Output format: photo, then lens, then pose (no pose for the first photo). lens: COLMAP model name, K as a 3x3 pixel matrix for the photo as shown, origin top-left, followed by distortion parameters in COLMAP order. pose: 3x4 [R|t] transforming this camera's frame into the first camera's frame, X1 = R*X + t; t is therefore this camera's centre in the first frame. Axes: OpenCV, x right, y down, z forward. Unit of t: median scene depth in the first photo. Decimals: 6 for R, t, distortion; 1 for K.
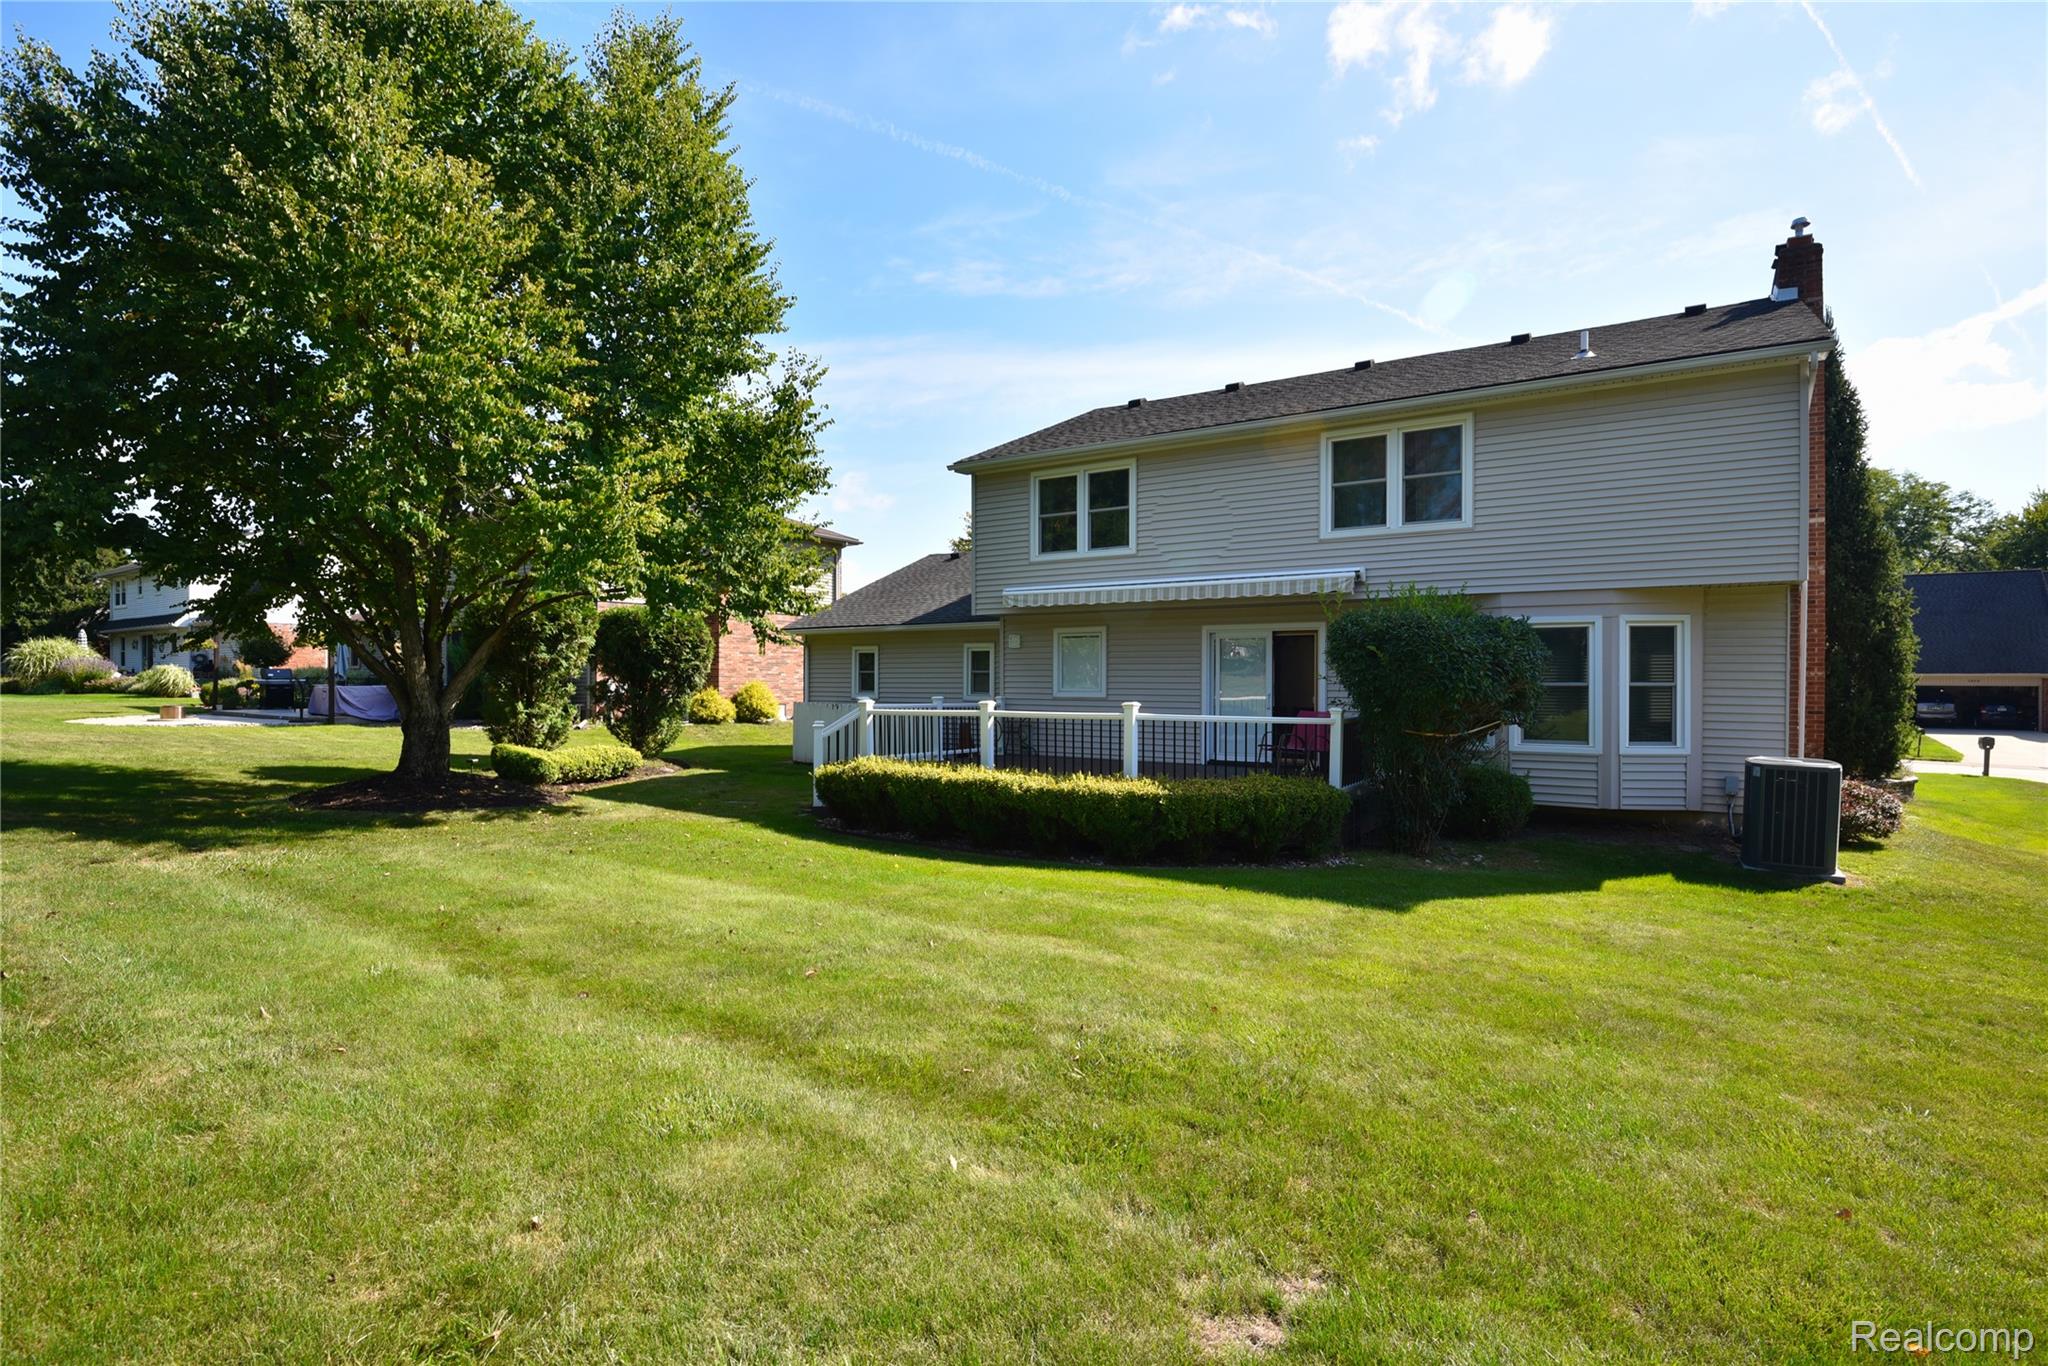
lens RADIAL K [[997.5, 0, 1030.7], [0, 997.5, 689.5], [0, 0, 1]] dist [-0.025435, -0.001677]
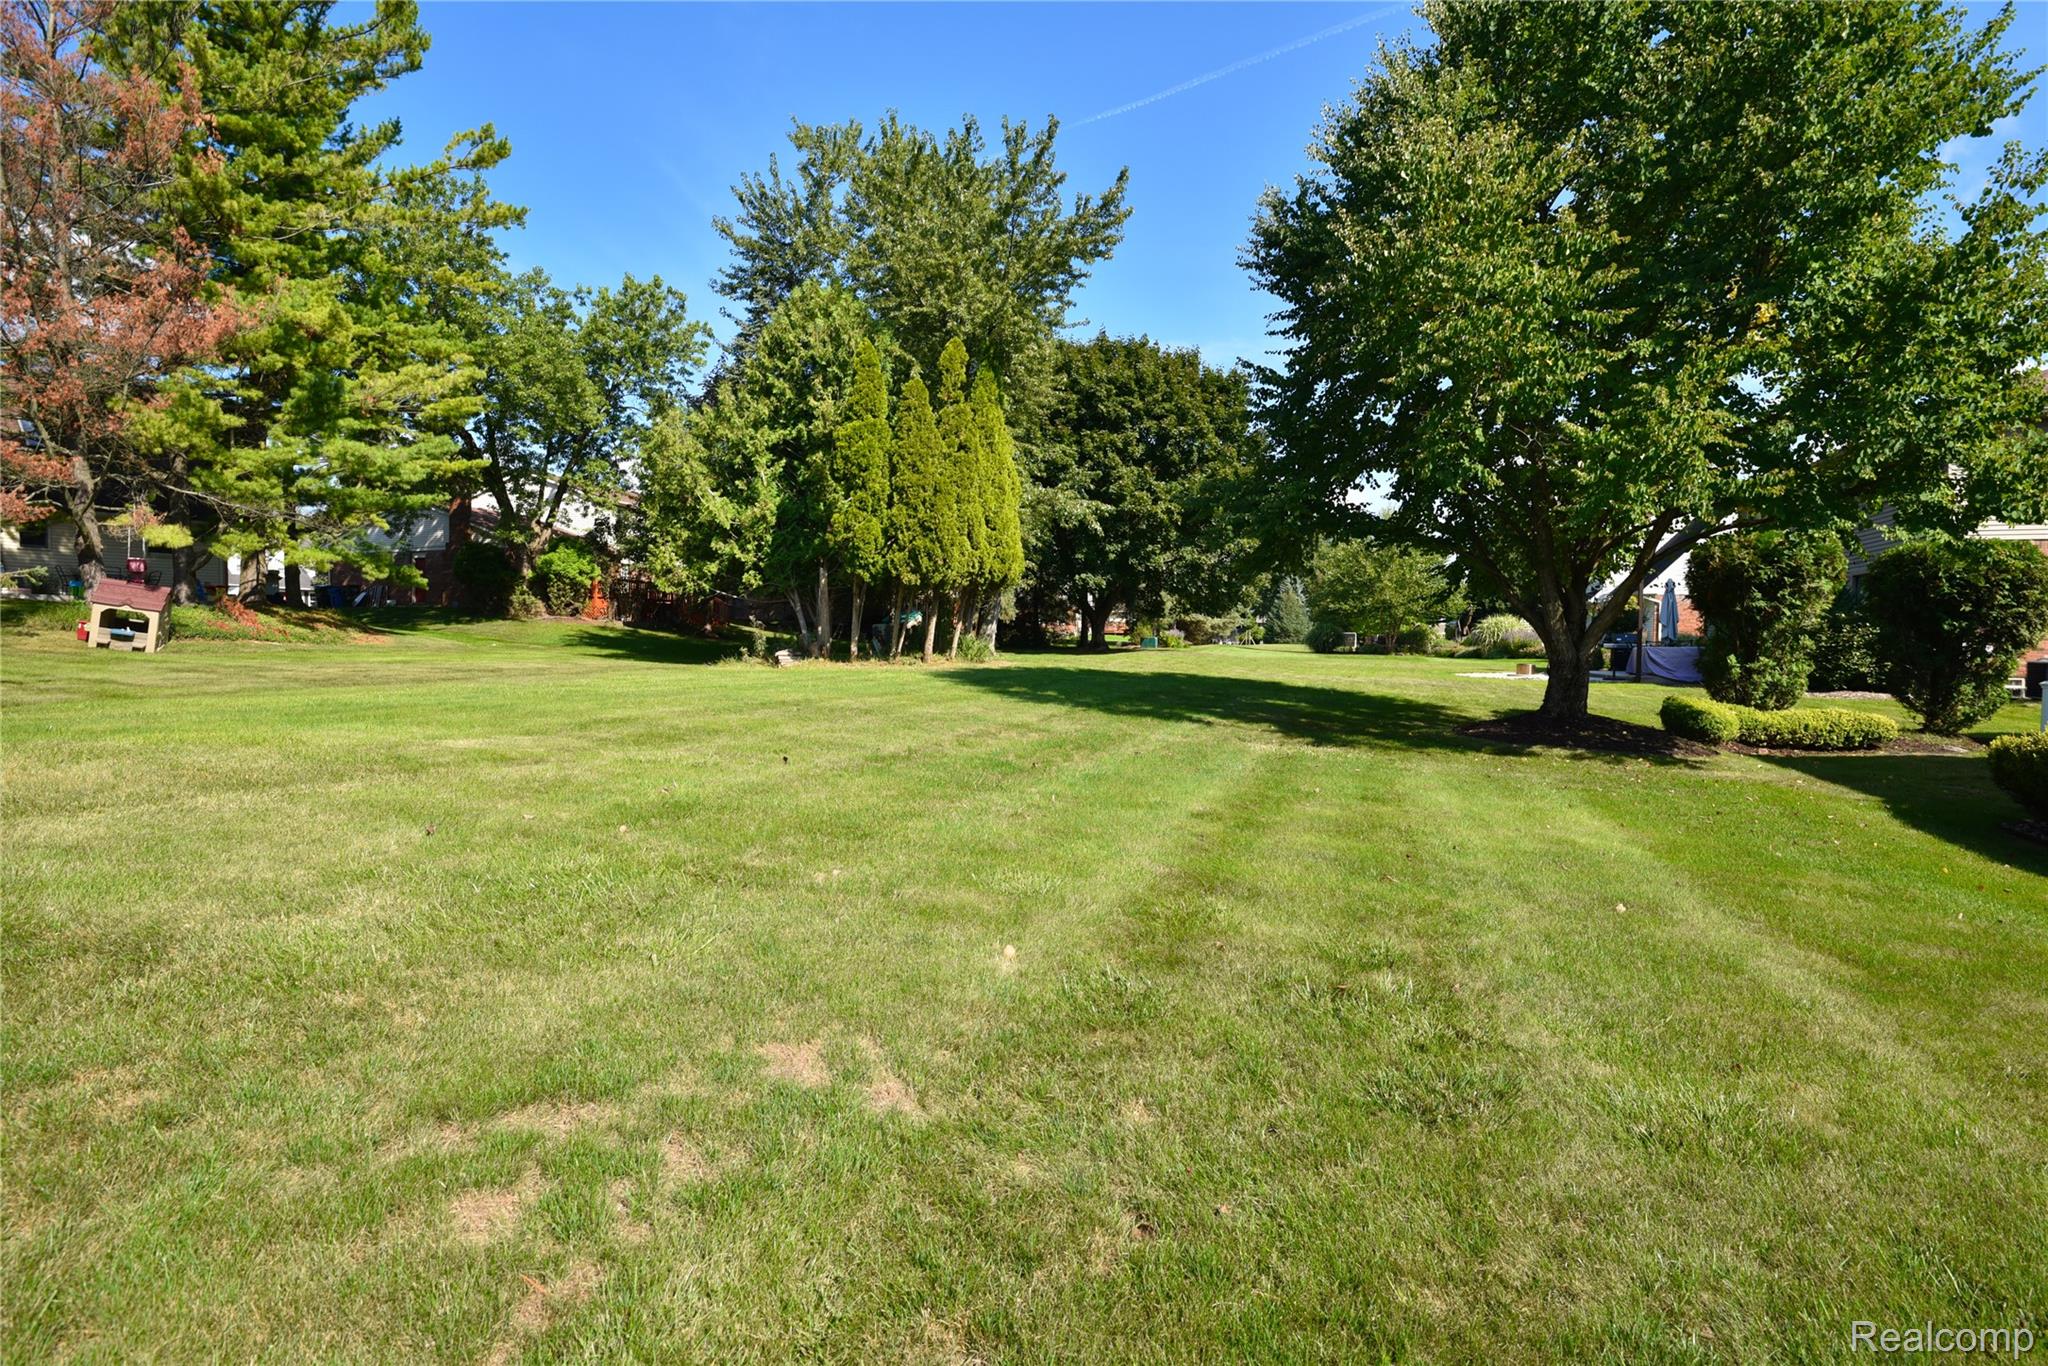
lens RADIAL K [[997.5, 0, 1030.7], [0, 997.5, 689.5], [0, 0, 1]] dist [-0.025435, -0.001677]
pose [[0.269790, 0.038326, -0.962156, 0.187920], [-0.017846, 0.999235, 0.034799, 0.024289], [0.962754, 0.007782, 0.270268, 0.126170]]
